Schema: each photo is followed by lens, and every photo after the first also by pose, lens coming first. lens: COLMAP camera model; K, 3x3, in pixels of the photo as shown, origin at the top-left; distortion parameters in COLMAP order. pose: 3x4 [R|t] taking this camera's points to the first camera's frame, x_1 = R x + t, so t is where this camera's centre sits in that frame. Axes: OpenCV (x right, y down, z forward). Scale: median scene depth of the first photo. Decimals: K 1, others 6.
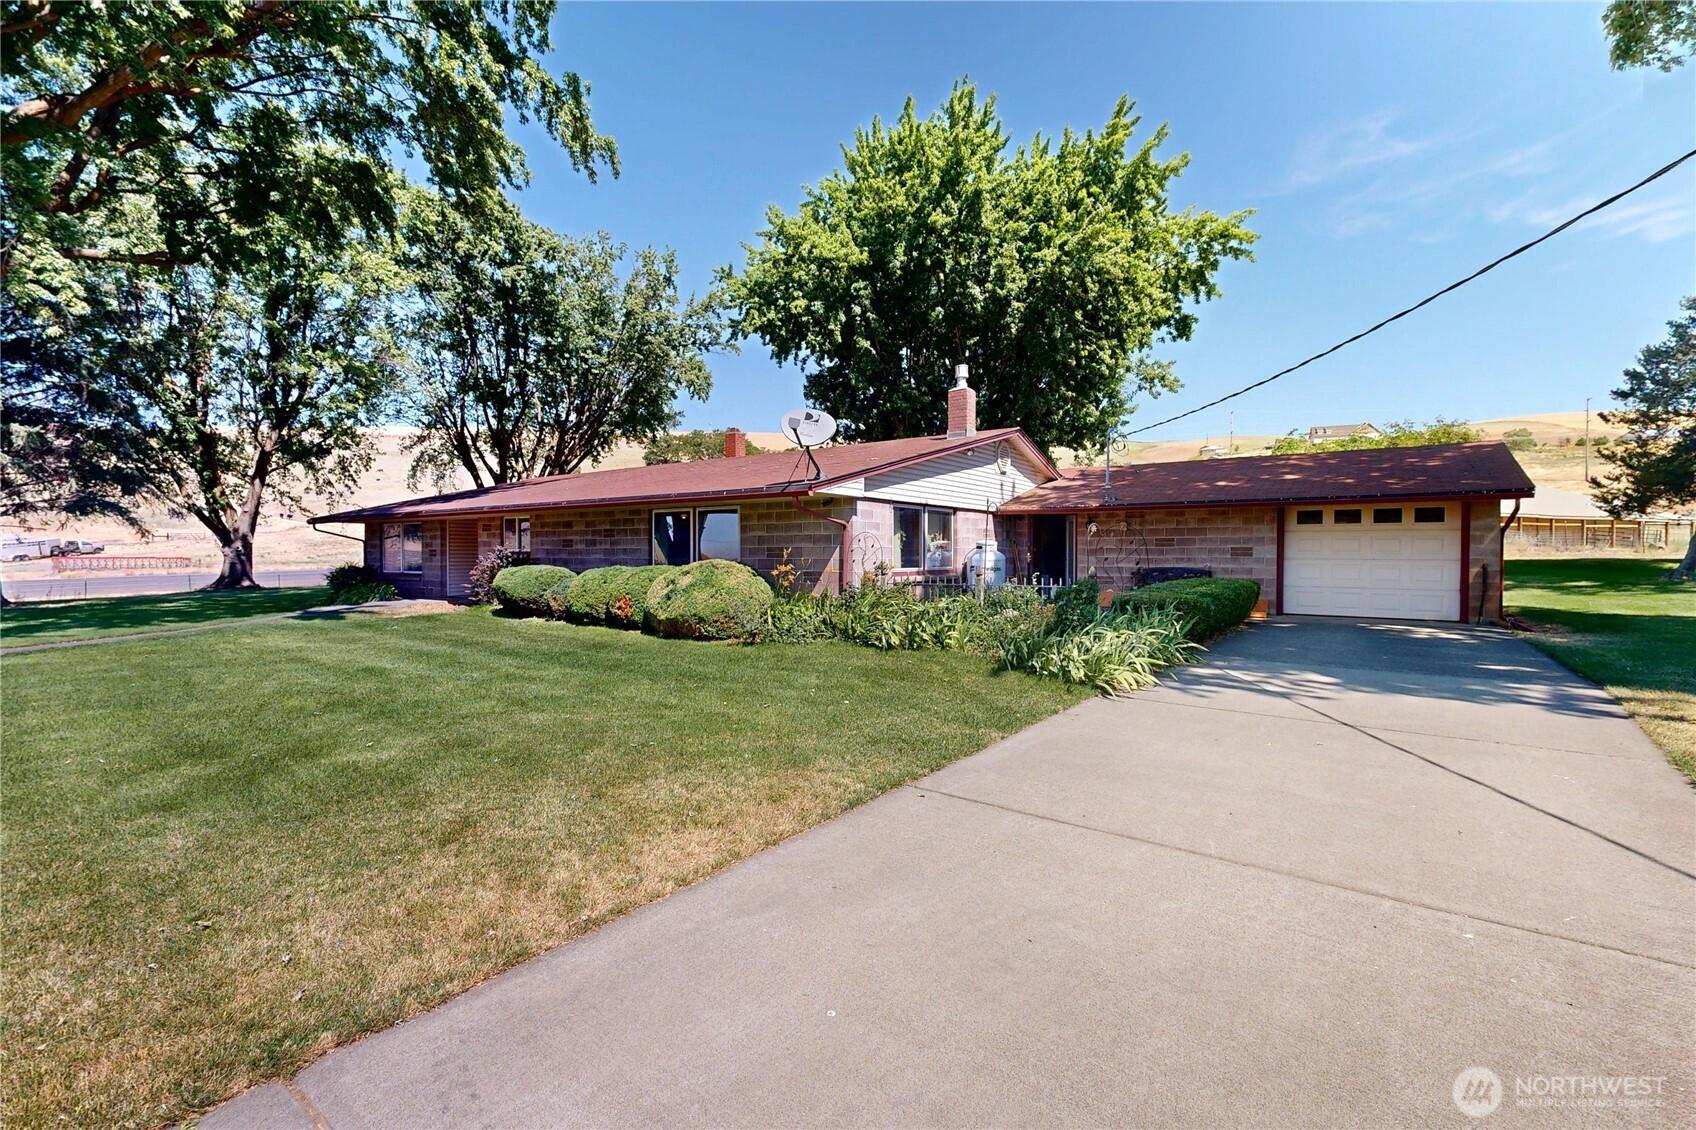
lens RADIAL K [[738.2, 0, 856.3], [0, 738.2, 559.3], [0, 0, 1]] dist [-0.001568, 0.000555]
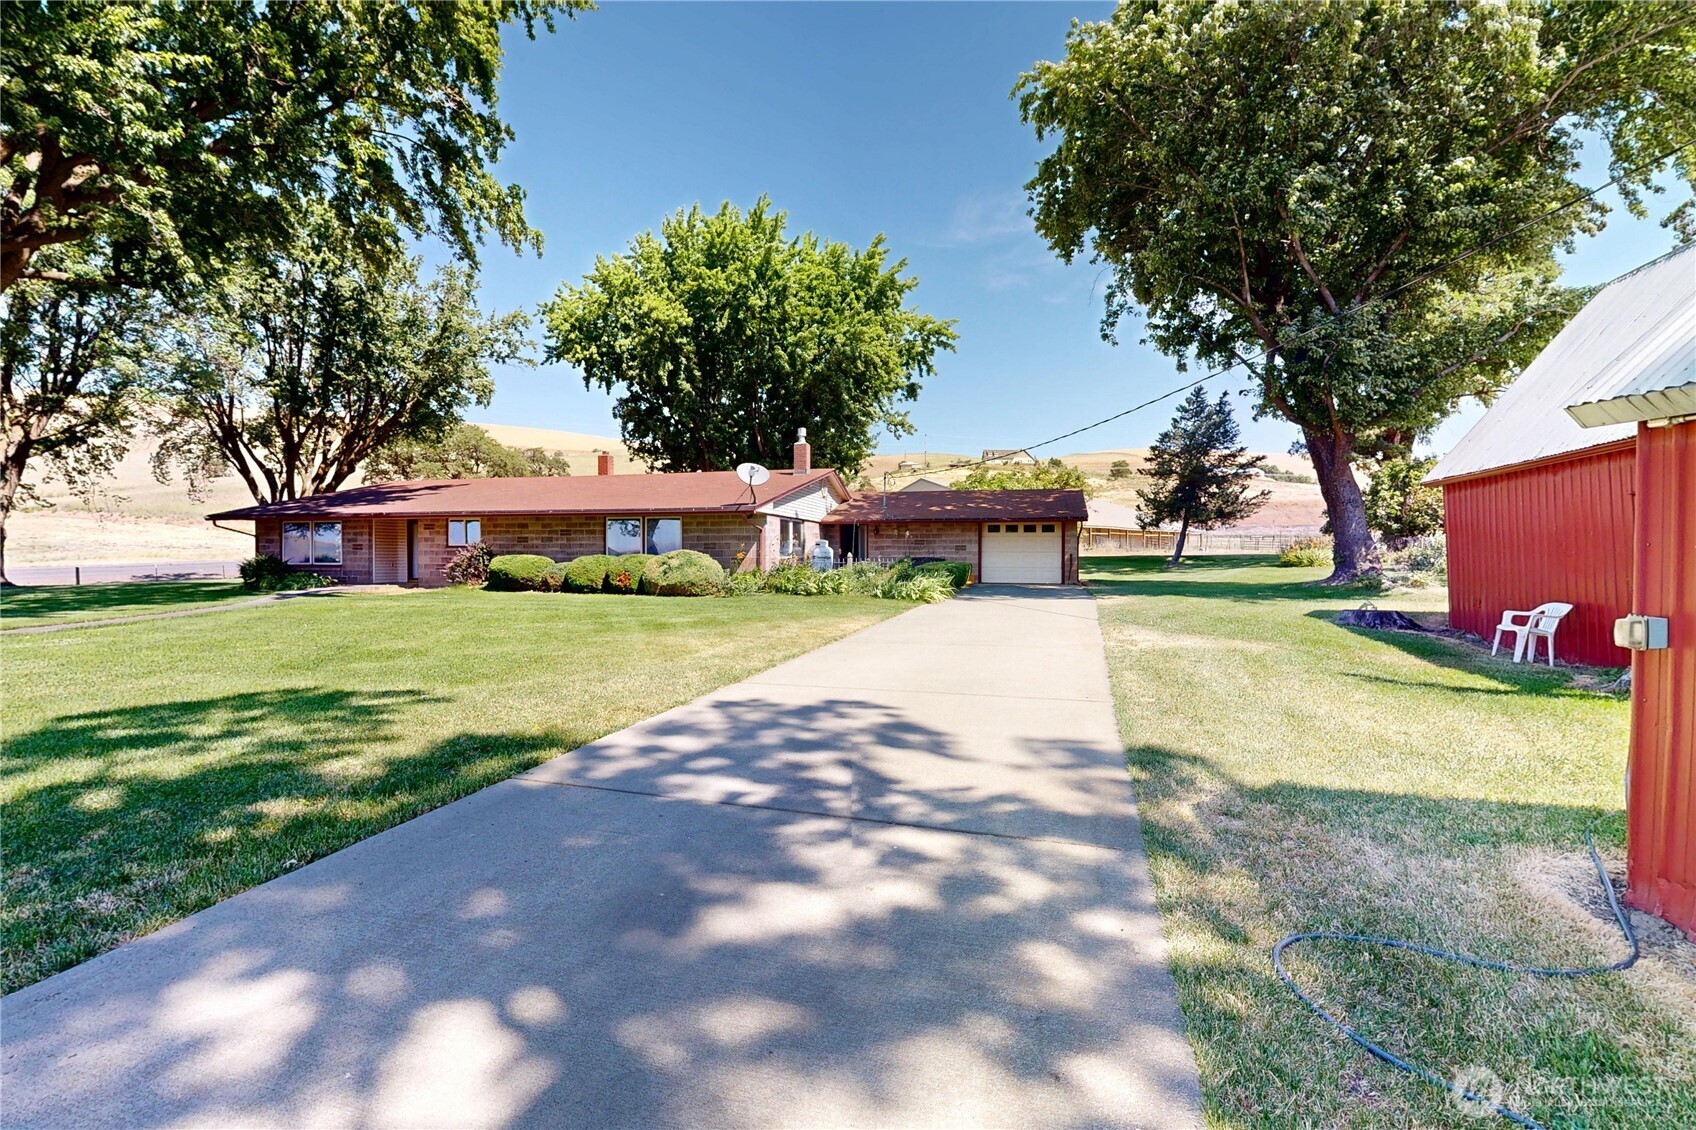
lens RADIAL K [[738.2, 0, 844.2], [0, 738.2, 565.0], [0, 0, 1]] dist [-0.001568, 0.000555]
pose [[0.933288, -0.003100, 0.359114, -0.225962], [0.001141, 0.999983, 0.005669, 0.012679], [-0.359126, -0.004881, 0.933276, -0.333552]]
